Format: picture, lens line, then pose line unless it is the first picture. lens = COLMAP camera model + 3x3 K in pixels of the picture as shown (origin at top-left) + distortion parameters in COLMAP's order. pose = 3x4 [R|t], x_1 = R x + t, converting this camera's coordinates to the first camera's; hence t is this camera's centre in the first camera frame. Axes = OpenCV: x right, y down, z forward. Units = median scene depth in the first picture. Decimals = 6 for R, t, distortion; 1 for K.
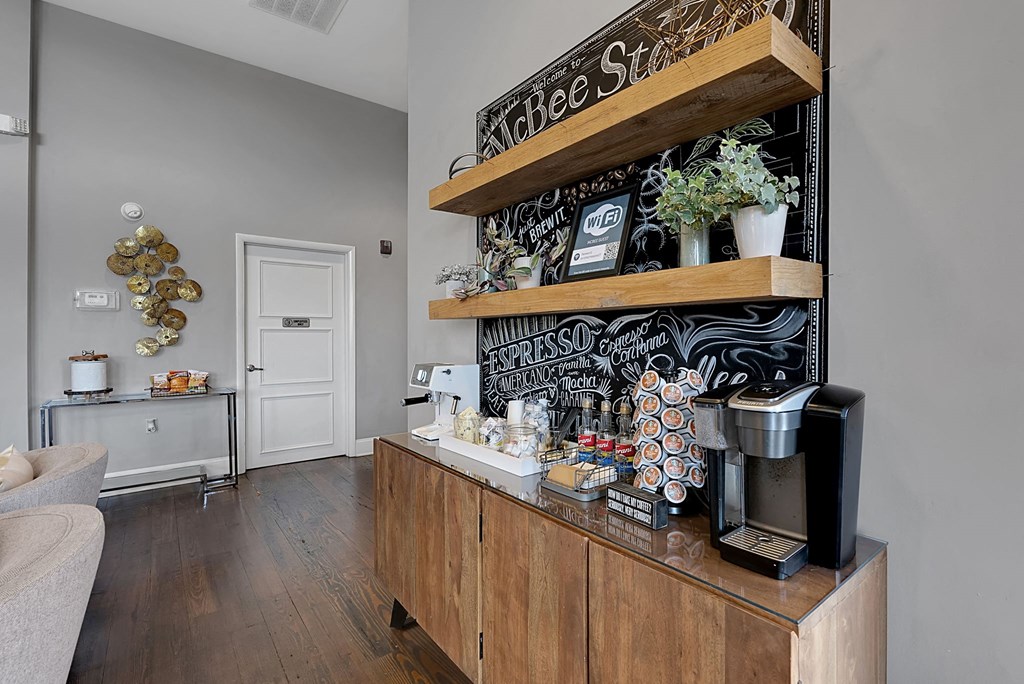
lens RADIAL K [[469.3, 0, 514.8], [0, 469.3, 341.9], [0, 0, 1]] dist [-0.008770, 0.002931]
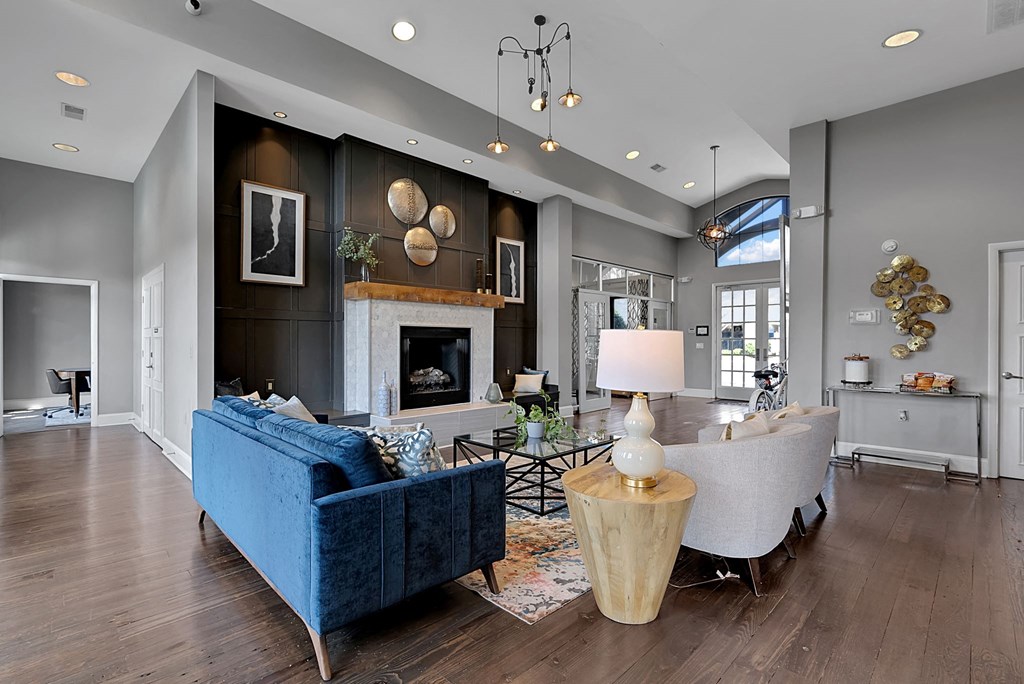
lens RADIAL K [[469.3, 0, 512.7], [0, 469.3, 342.9], [0, 0, 1]] dist [-0.008770, 0.002931]
pose [[0.126613, 0.002821, -0.991948, 0.520134], [-0.012944, 0.999916, 0.001192, -0.001517], [0.991868, 0.012689, 0.126639, -0.307127]]
